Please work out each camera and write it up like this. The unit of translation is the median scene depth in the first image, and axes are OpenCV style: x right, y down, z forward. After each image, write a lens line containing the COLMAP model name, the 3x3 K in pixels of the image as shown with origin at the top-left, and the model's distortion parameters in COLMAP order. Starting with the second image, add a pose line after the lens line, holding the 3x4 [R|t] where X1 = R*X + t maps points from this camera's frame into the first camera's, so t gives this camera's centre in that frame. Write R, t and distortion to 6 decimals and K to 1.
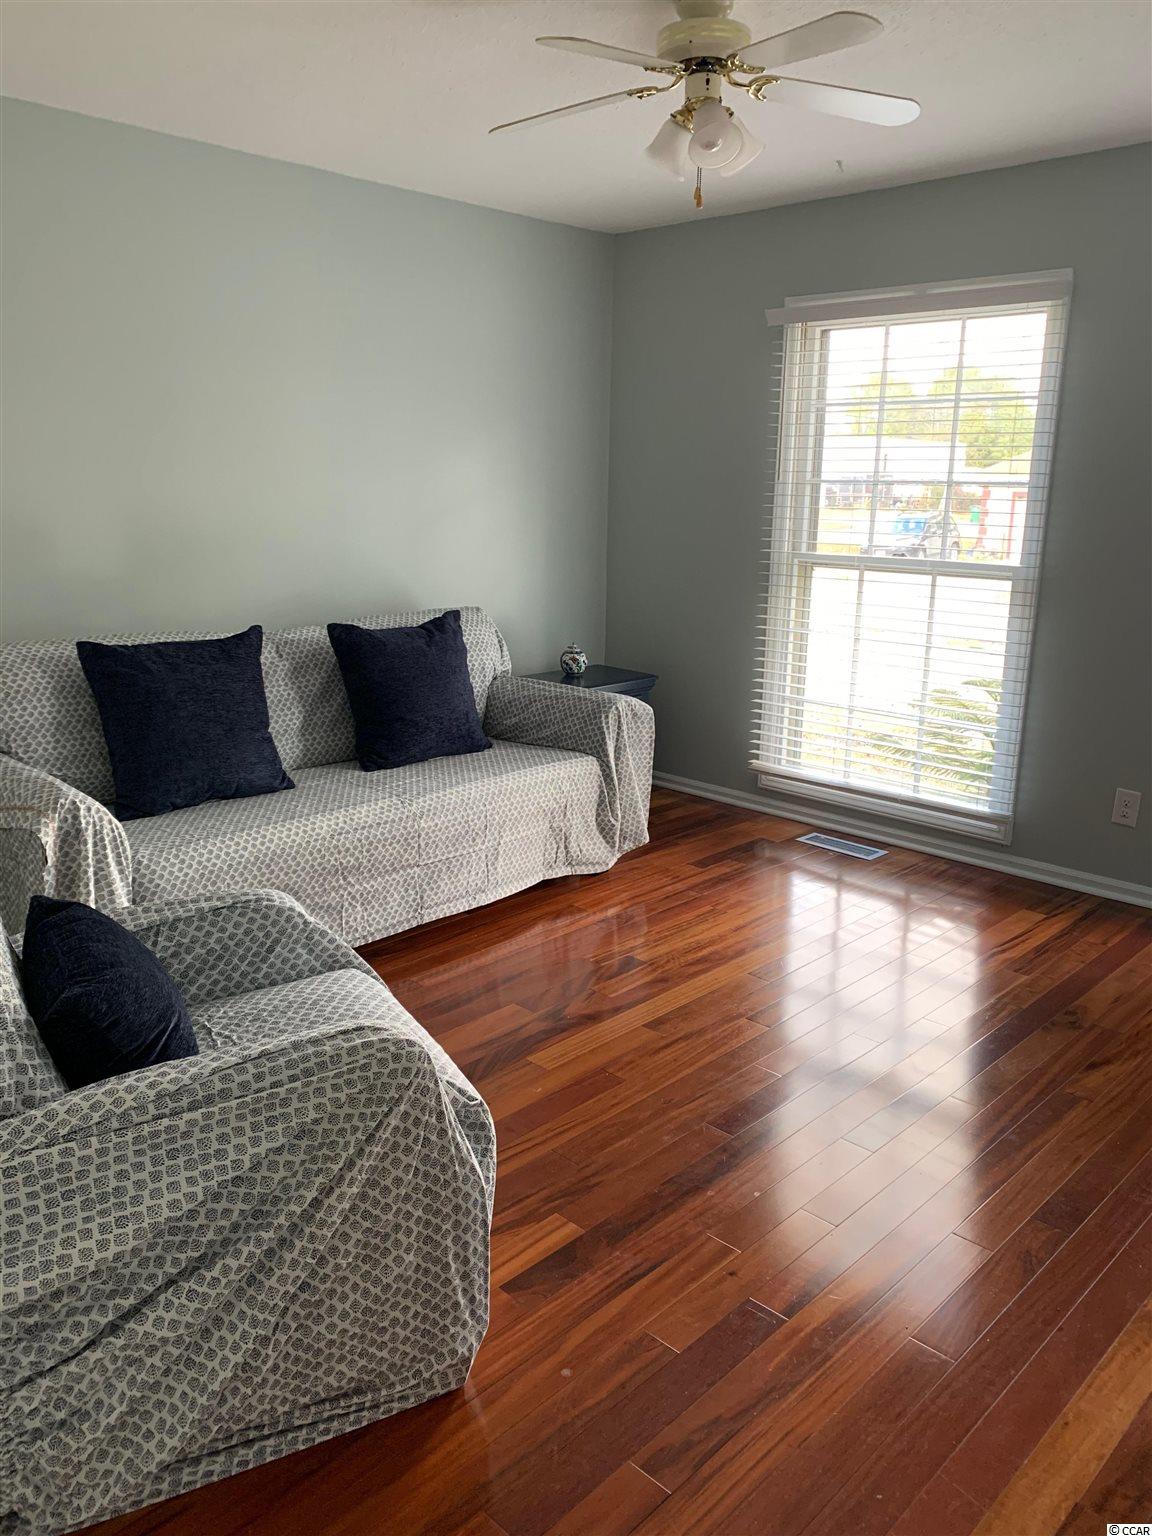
lens RADIAL K [[1153.7, 0, 581.5], [0, 1153.7, 773.7], [0, 0, 1]] dist [0.006110, -0.025333]
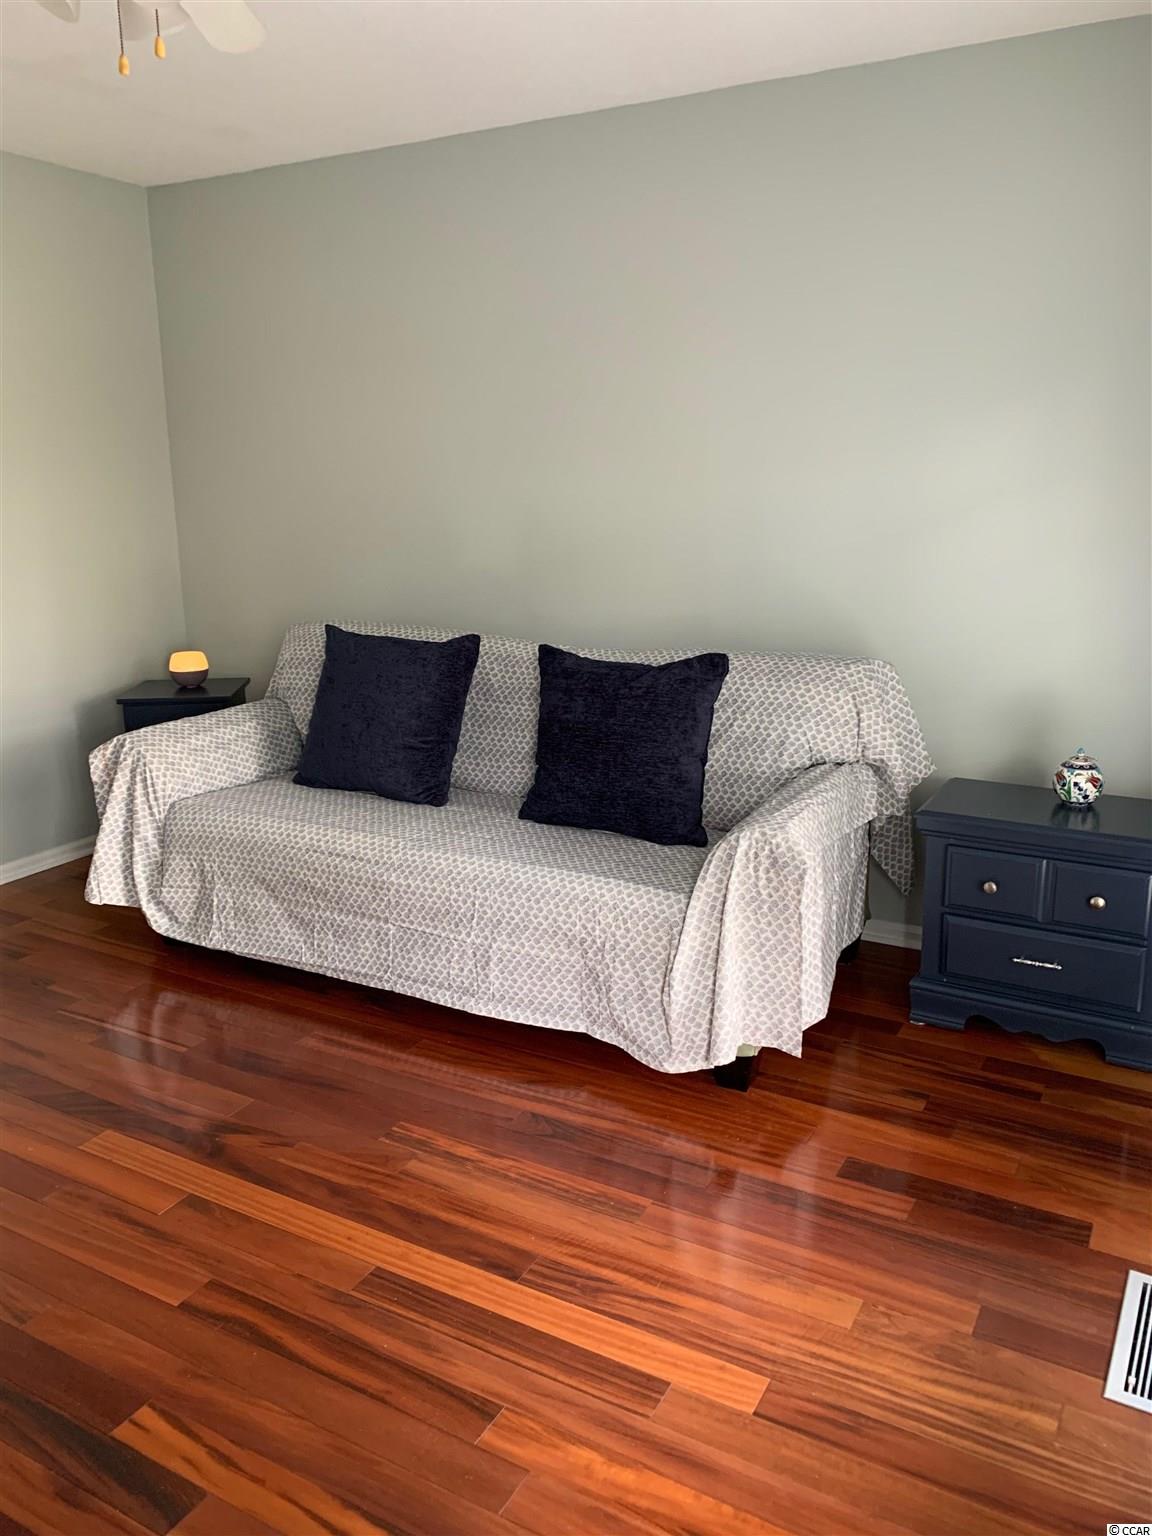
lens RADIAL K [[1153.7, 0, 579.6], [0, 1153.7, 760.5], [0, 0, 1]] dist [0.006110, -0.025333]
pose [[0.256917, 0.209341, -0.943488, 0.668412], [-0.224897, 0.962407, 0.152298, -0.196100], [0.939902, 0.173059, 0.294339, 0.844659]]
